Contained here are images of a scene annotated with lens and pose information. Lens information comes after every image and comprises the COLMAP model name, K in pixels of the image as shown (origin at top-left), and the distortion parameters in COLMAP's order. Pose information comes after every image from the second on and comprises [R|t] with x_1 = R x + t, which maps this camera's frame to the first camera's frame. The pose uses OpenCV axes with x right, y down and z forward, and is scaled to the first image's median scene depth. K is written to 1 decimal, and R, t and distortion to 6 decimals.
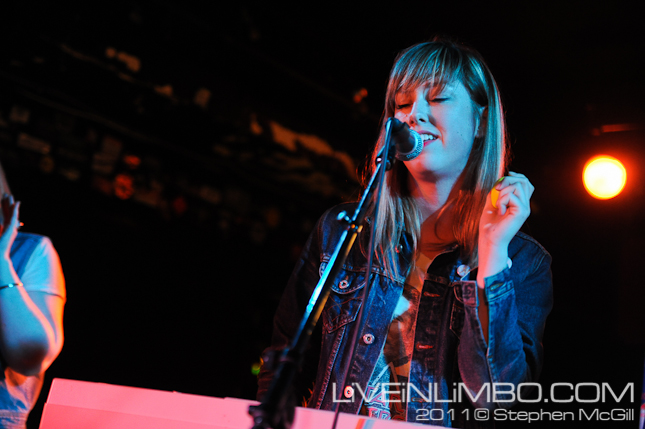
lens RADIAL K [[1124.2, 0, 321.3], [0, 1124.2, 213.0], [0, 0, 1]] dist [0.069897, 0.000000]
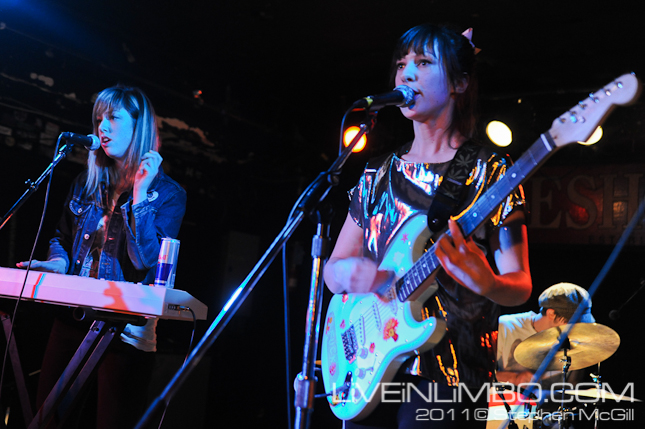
lens RADIAL K [[747.6, 0, 324.3], [0, 747.6, 218.3], [0, 0, 1]] dist [-0.024809, 0.000000]
pose [[0.996860, -0.039008, 0.068906, 0.160597], [0.033082, 0.995819, 0.085146, -0.009522], [-0.071939, -0.082600, 0.993983, -0.157746]]
